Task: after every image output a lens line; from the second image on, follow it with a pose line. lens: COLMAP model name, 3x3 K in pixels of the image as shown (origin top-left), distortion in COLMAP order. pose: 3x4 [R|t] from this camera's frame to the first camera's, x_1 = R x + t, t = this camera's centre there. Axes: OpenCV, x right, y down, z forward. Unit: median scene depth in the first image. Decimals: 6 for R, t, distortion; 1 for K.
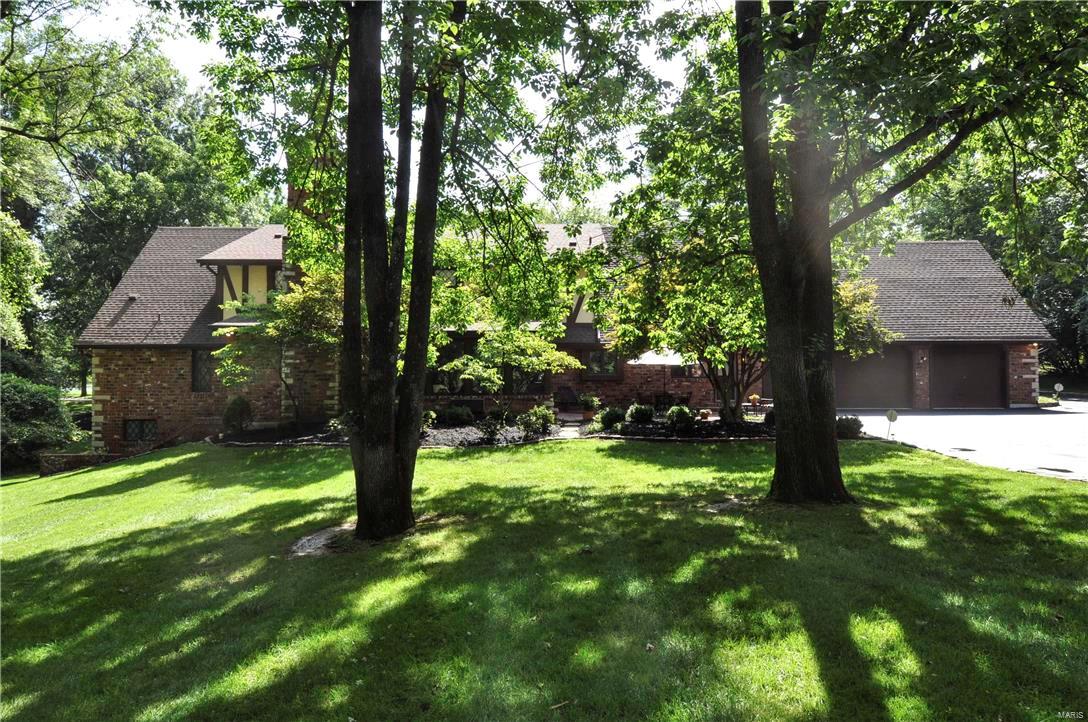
lens RADIAL K [[703.9, 0, 540.1], [0, 703.9, 358.4], [0, 0, 1]] dist [0.020400, -0.003597]
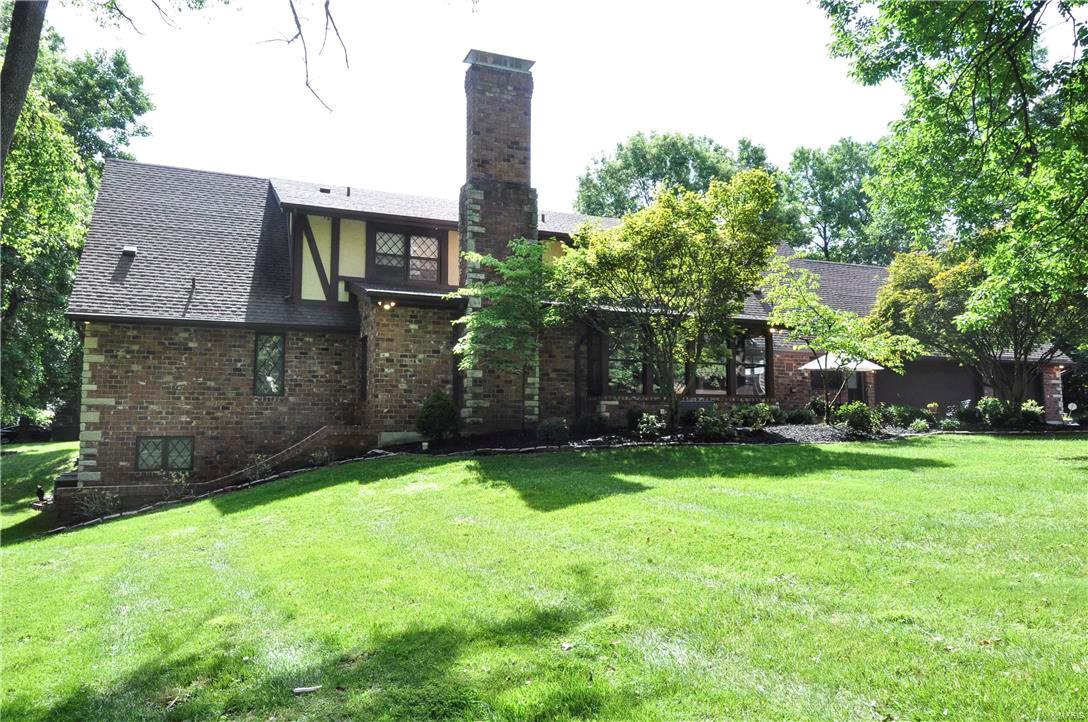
lens RADIAL K [[770.2, 0, 540.2], [0, 770.2, 359.6], [0, 0, 1]] dist [0.061467, -0.051296]
pose [[0.916797, 0.036707, 0.397663, -0.536944], [-0.007259, 0.997134, -0.075308, 0.067354], [-0.399287, 0.066156, 0.914436, 0.209875]]
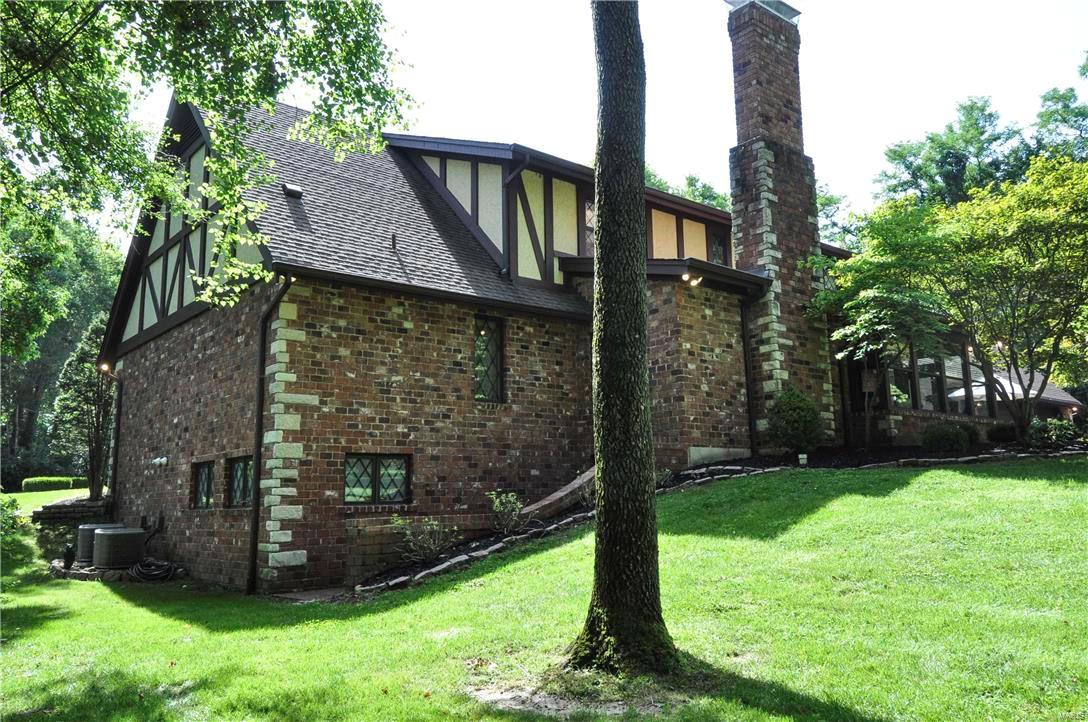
lens RADIAL K [[824.4, 0, 544.0], [0, 824.4, 361.0], [0, 0, 1]] dist [0.049824, -0.001240]
pose [[0.763505, 0.096484, 0.638554, -0.822341], [0.004240, 0.988006, -0.154355, 0.109003], [-0.645788, 0.120558, 0.753939, 0.535658]]
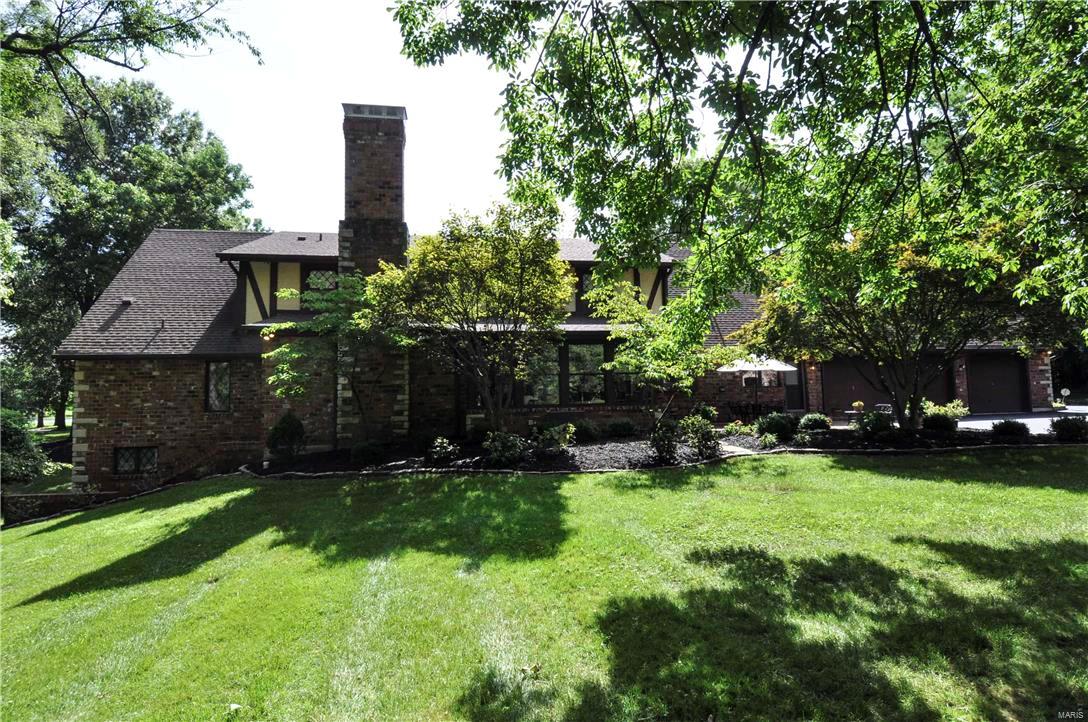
lens RADIAL K [[562.7, 0, 536.9], [0, 562.7, 359.3], [0, 0, 1]] dist [0.039552, -0.042359]
pose [[0.987871, -0.005066, 0.155193, -0.208826], [0.013352, 0.998537, -0.052393, 0.025590], [-0.154701, 0.053830, 0.986494, 0.275939]]
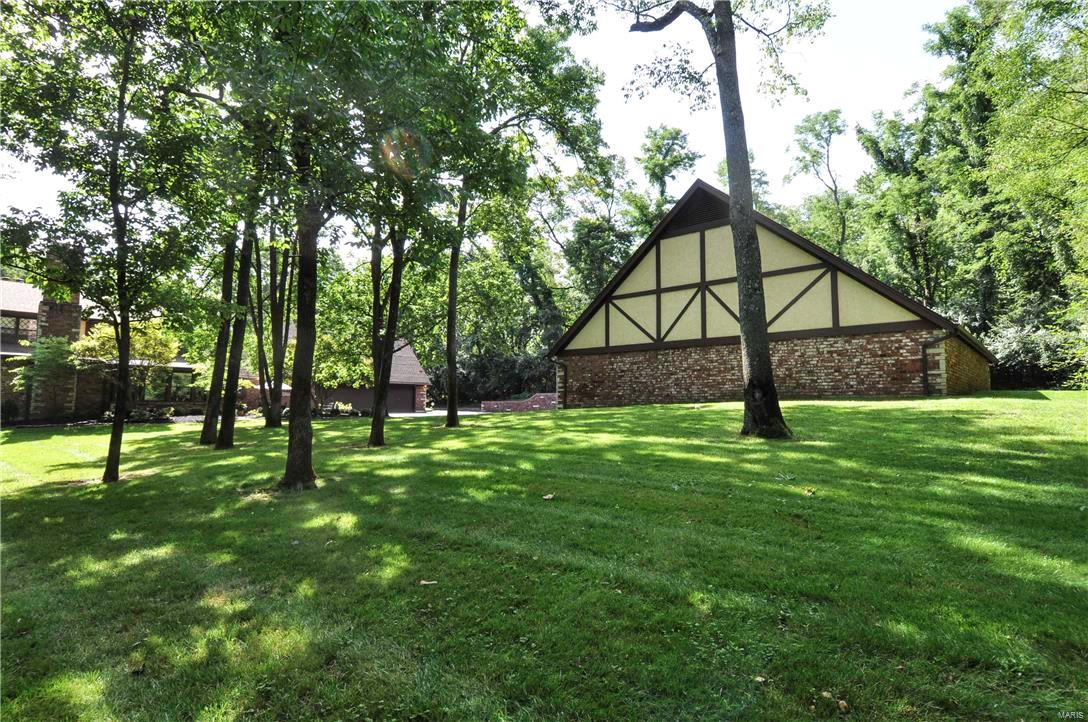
lens RADIAL K [[562.7, 0, 536.9], [0, 562.7, 359.3], [0, 0, 1]] dist [0.039552, -0.042359]
pose [[0.692426, 0.072227, 0.717865, -0.435431], [-0.025116, 0.996787, -0.076064, 0.025825], [-0.721052, 0.034639, 0.692015, -0.620915]]
